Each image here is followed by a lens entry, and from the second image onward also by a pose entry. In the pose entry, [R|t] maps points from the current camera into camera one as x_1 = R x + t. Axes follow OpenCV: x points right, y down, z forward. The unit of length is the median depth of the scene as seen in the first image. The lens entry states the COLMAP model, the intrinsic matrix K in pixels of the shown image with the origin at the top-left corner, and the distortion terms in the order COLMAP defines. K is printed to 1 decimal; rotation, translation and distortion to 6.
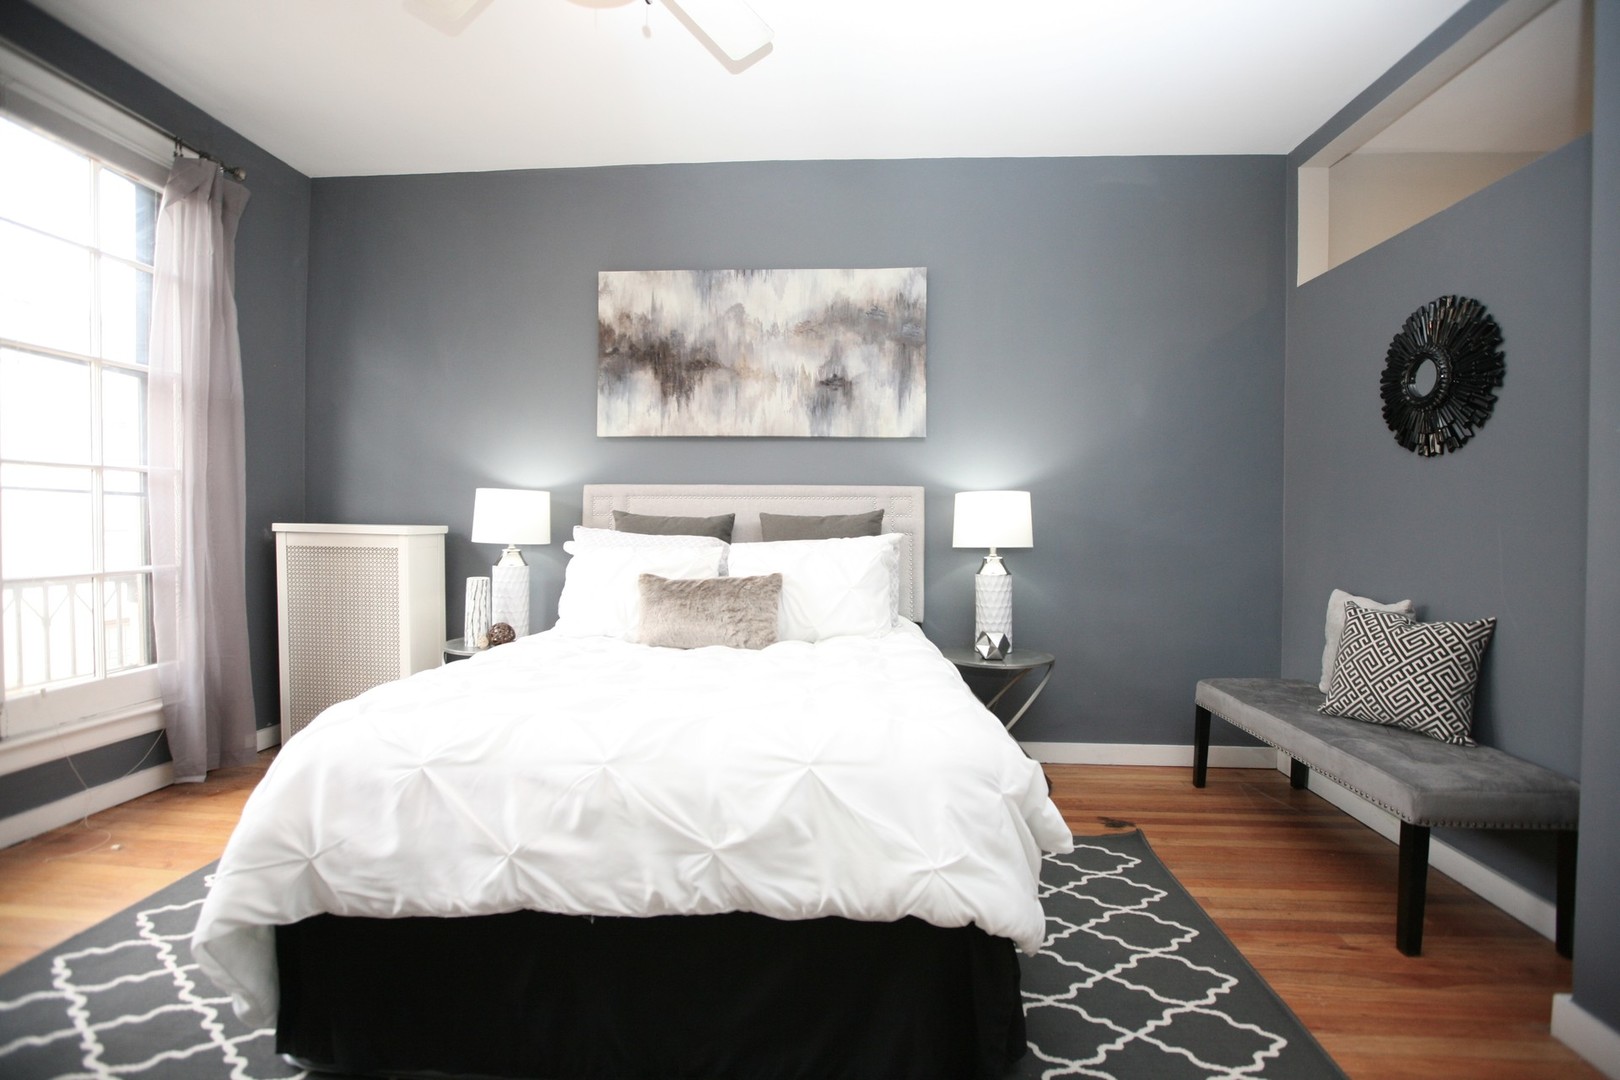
lens RADIAL K [[743.6, 0, 812.3], [0, 743.6, 537.7], [0, 0, 1]] dist [-0.074683, 0.033197]
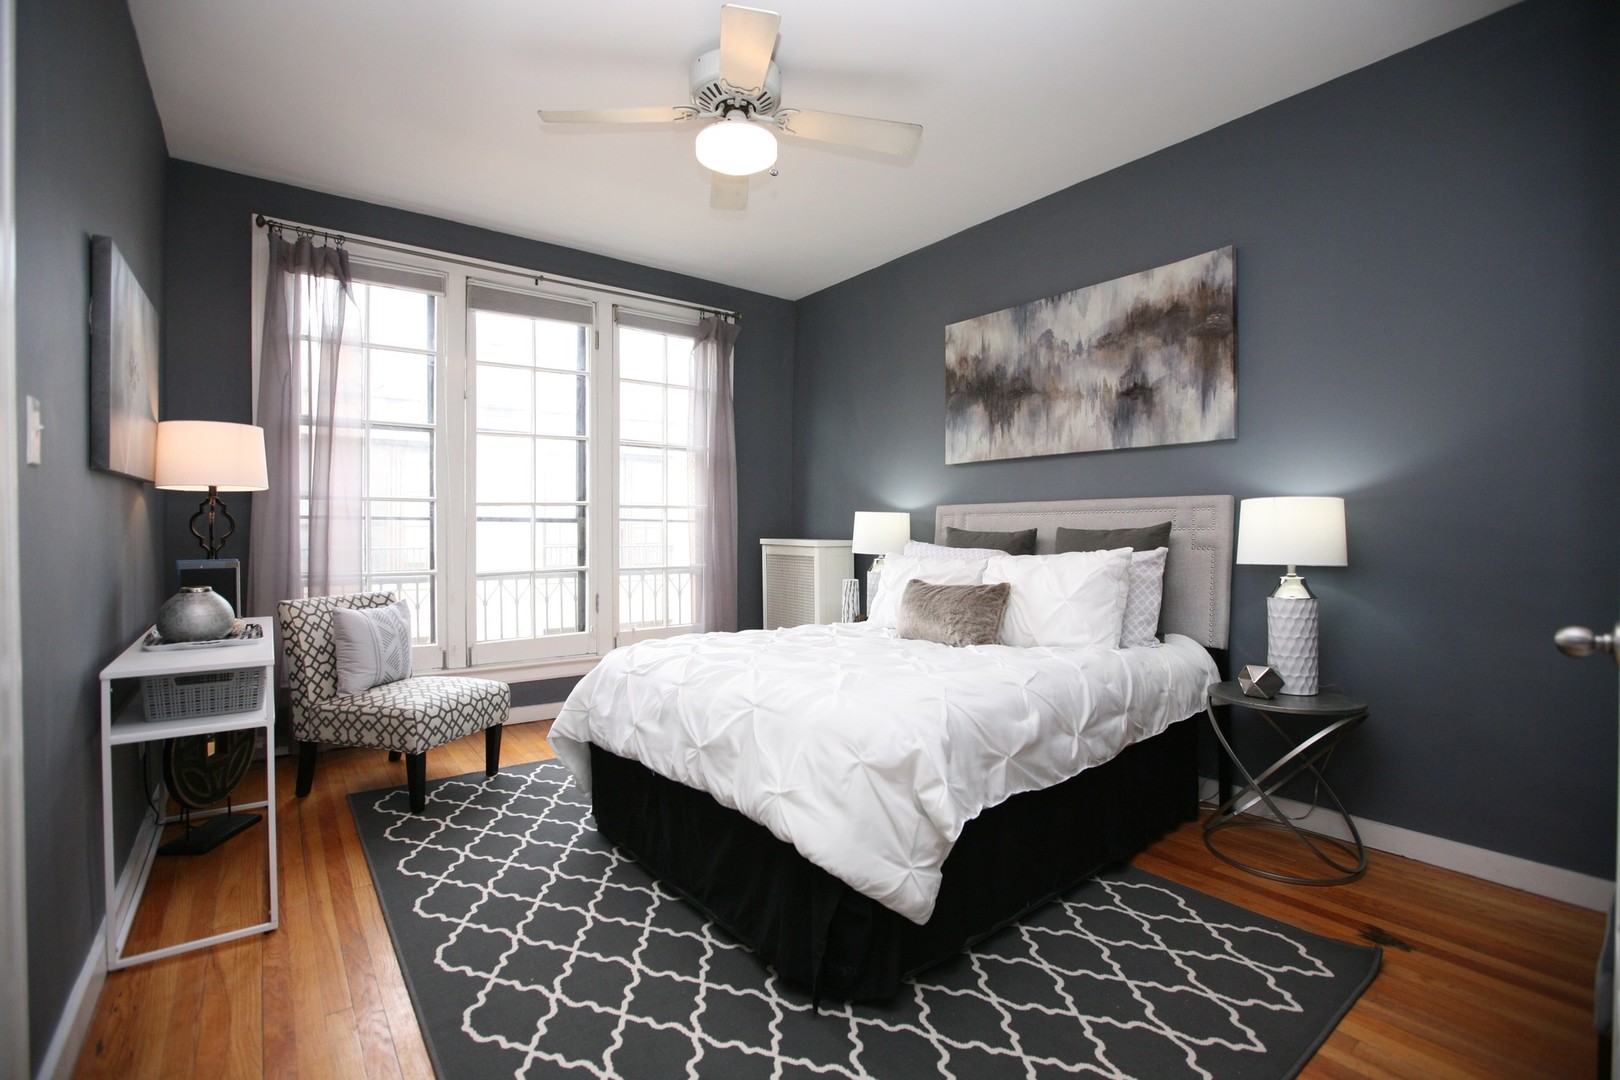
lens RADIAL K [[740.4, 0, 808.1], [0, 740.4, 538.2], [0, 0, 1]] dist [-0.057661, 0.022741]
pose [[0.659436, -0.003827, -0.751751, 0.462959], [-0.013364, 0.999769, -0.016812, 0.003583], [0.751642, 0.021133, 0.659233, 0.055958]]
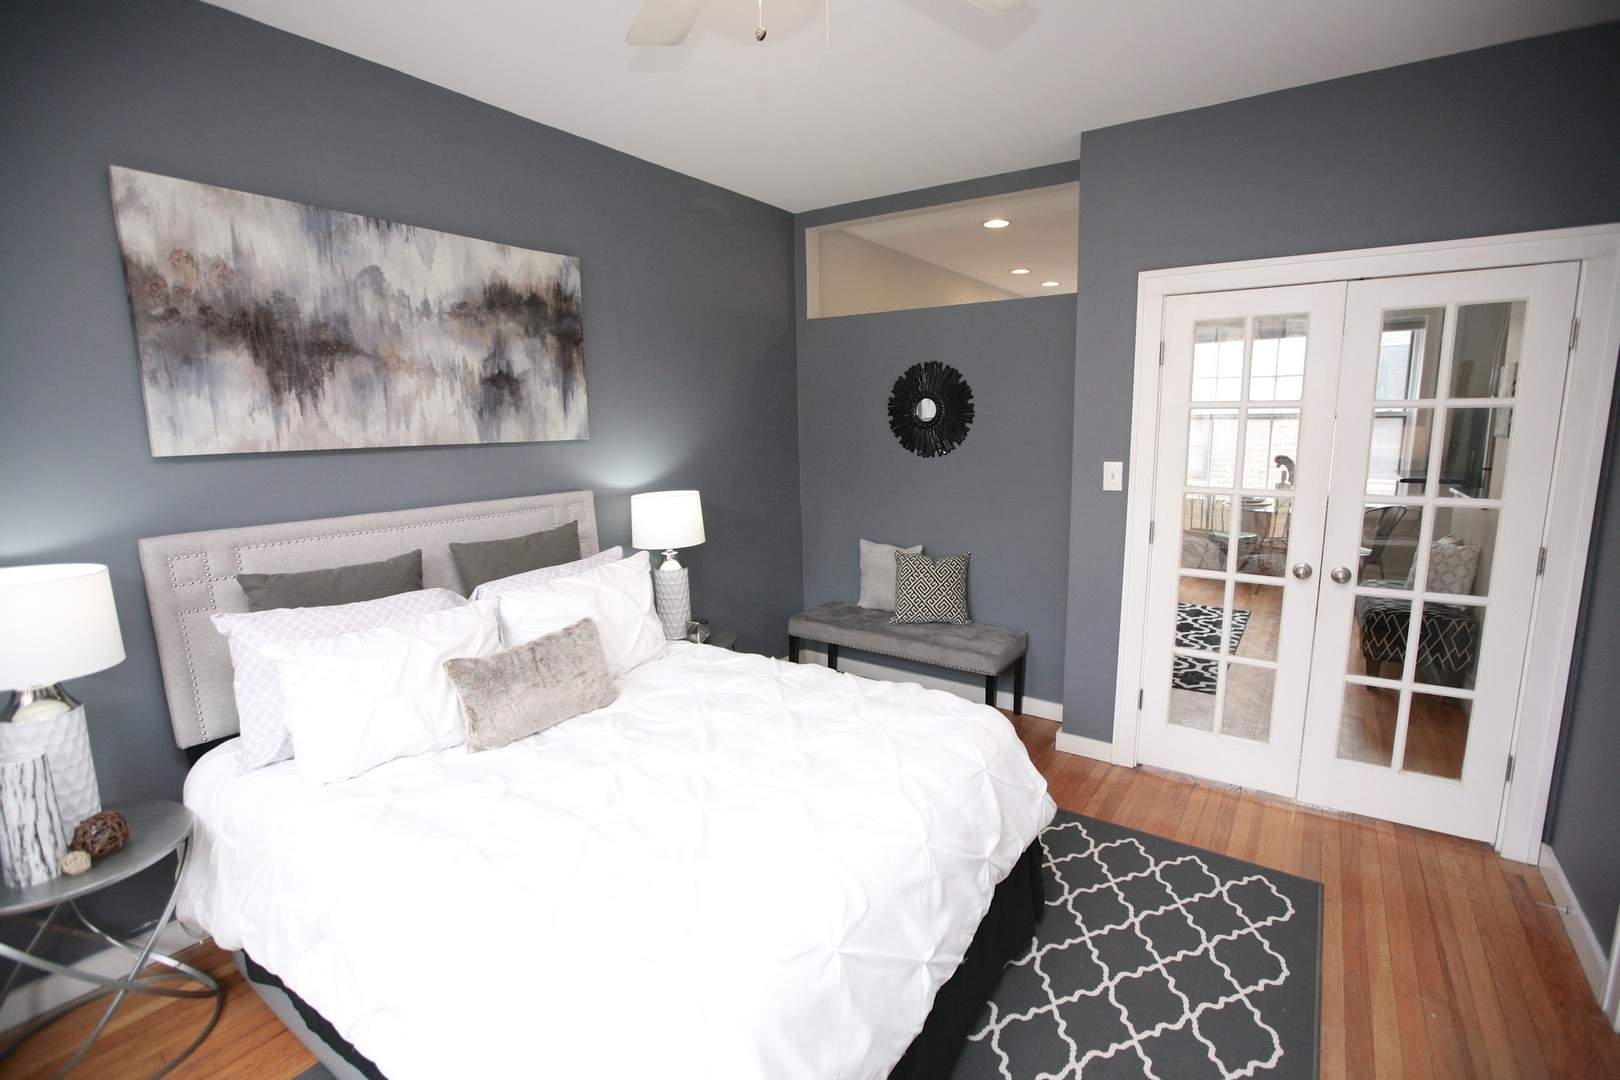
lens RADIAL K [[740.4, 0, 808.1], [0, 740.4, 538.2], [0, 0, 1]] dist [-0.057661, 0.022741]
pose [[0.517344, -0.151576, 0.842247, -0.527835], [0.039657, 0.987378, 0.153335, -0.143244], [-0.854858, -0.045926, 0.516825, 0.245449]]
